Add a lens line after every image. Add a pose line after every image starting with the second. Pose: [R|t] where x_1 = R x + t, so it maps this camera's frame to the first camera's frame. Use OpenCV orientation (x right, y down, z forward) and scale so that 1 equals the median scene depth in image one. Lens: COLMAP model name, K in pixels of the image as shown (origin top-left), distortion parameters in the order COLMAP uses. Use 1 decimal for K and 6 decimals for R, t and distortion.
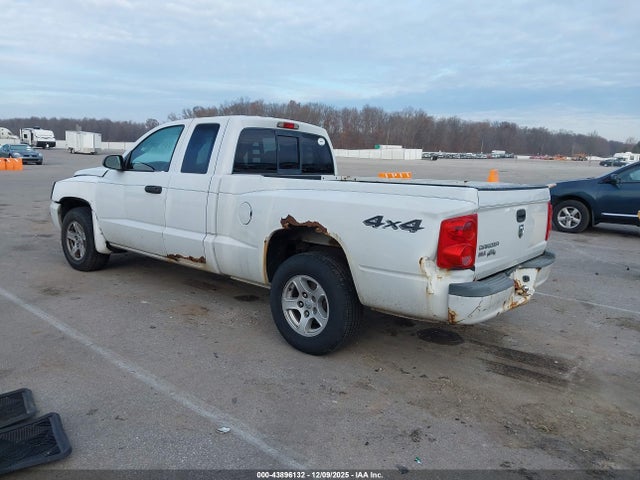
lens RADIAL K [[505.7, 0, 309.9], [0, 505.7, 240.4], [0, 0, 1]] dist [0.001812, -0.000946]
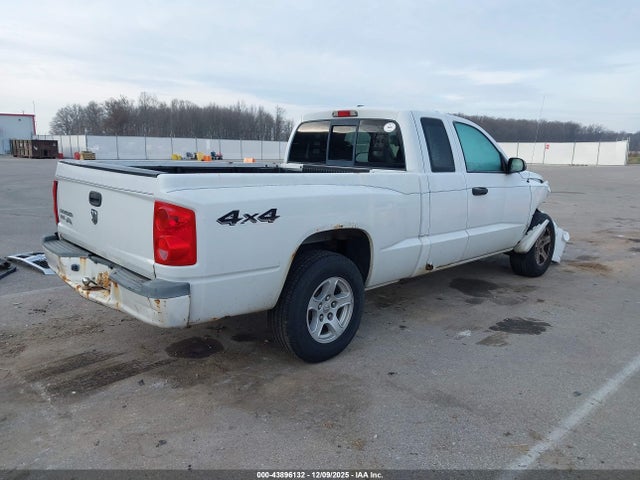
lens RADIAL K [[505.7, 0, 309.9], [0, 505.7, 240.4], [0, 0, 1]] dist [0.001812, -0.000946]
pose [[-0.125283, 0.141188, -0.982024, 1.069849], [-0.187690, 0.968576, 0.163199, -0.165101], [0.974206, 0.204762, -0.094847, 1.259282]]
